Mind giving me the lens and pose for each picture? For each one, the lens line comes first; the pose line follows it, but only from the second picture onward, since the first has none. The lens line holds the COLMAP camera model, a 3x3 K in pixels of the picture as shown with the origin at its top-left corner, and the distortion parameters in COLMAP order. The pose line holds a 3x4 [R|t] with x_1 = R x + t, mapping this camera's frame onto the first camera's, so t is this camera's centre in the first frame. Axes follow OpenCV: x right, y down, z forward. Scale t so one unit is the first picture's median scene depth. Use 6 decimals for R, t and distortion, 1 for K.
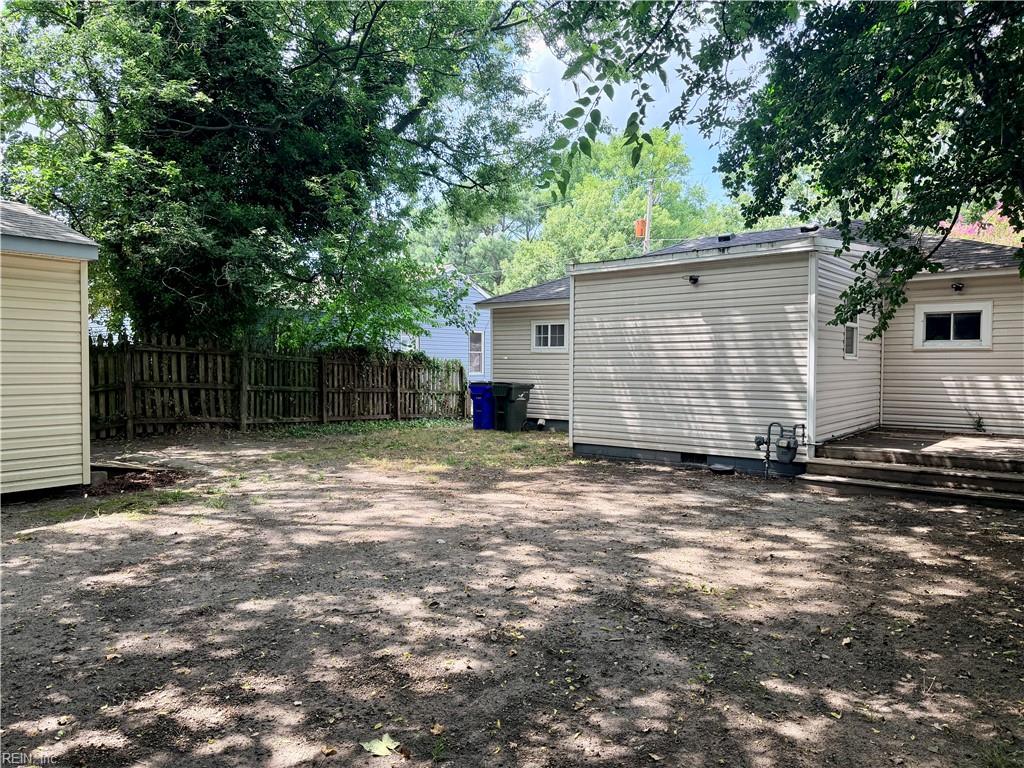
lens RADIAL K [[708.7, 0, 521.9], [0, 708.7, 383.8], [0, 0, 1]] dist [-0.011849, -0.008875]
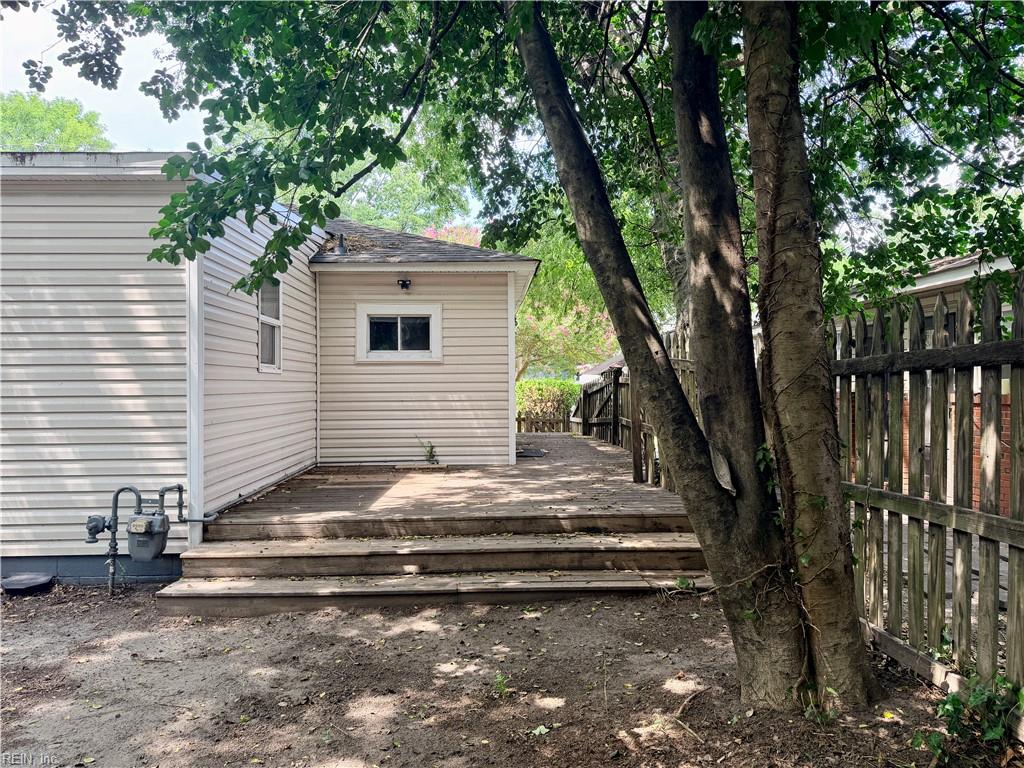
lens RADIAL K [[708.7, 0, 517.8], [0, 708.7, 386.5], [0, 0, 1]] dist [-0.011849, -0.008875]
pose [[0.744751, -0.006917, 0.667307, 0.190122], [0.028353, 0.999371, -0.021285, -0.000734], [-0.666740, 0.034772, 0.744479, 0.342313]]
